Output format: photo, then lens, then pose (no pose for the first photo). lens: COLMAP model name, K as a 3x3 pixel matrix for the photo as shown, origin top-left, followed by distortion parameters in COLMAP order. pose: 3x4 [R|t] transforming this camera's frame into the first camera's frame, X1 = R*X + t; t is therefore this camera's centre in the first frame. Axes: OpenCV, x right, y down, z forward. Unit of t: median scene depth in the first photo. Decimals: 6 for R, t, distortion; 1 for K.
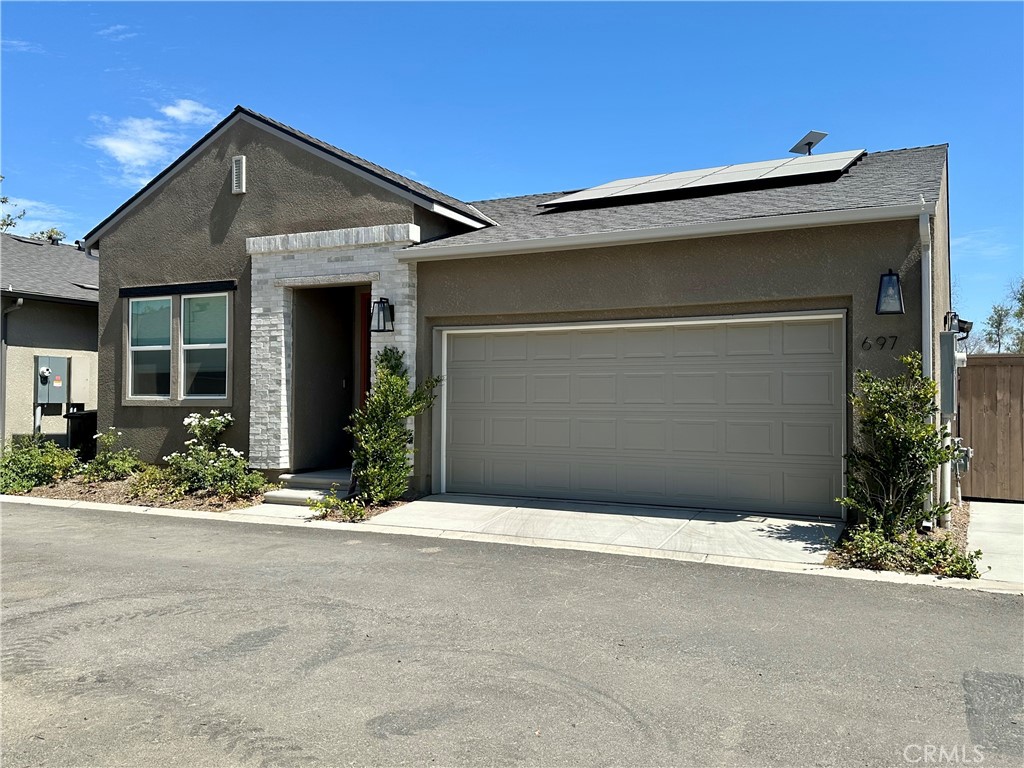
lens RADIAL K [[858.8, 0, 510.7], [0, 858.8, 386.5], [0, 0, 1]] dist [0.084417, -0.023735]
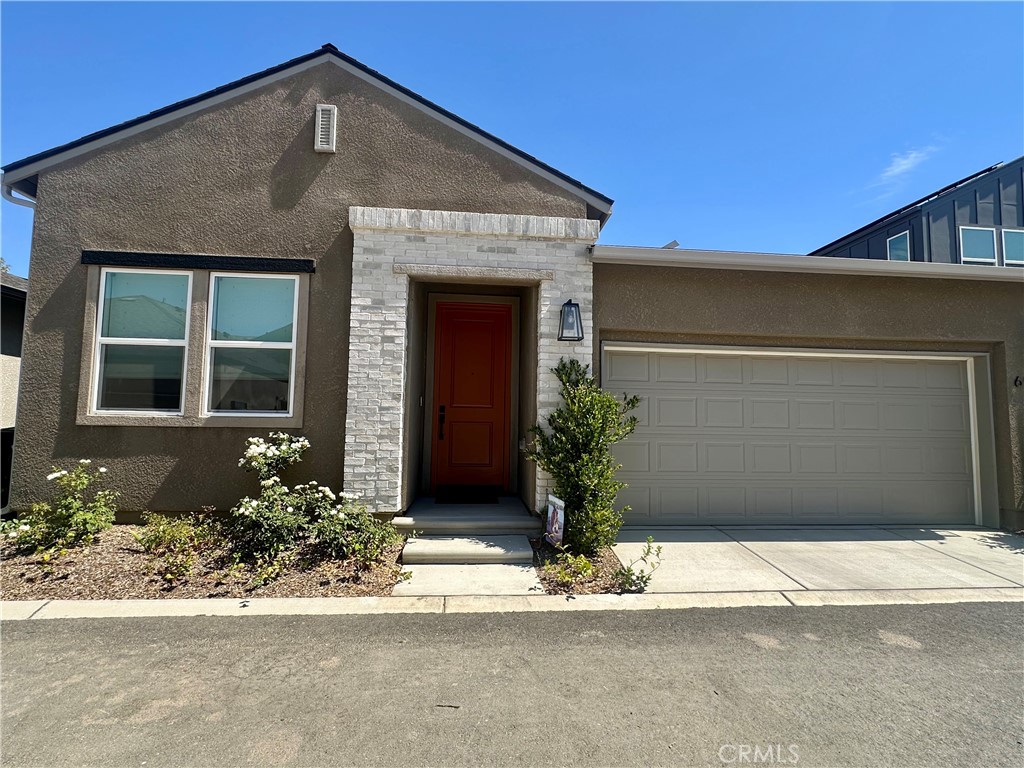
lens RADIAL K [[488.4, 0, 515.6], [0, 488.4, 387.1], [0, 0, 1]] dist [0.003234, 0.004640]
pose [[0.854745, 0.047552, 0.516865, -0.394853], [-0.020643, 0.998121, -0.057690, 0.009111], [-0.518638, 0.038641, 0.854121, 0.565917]]
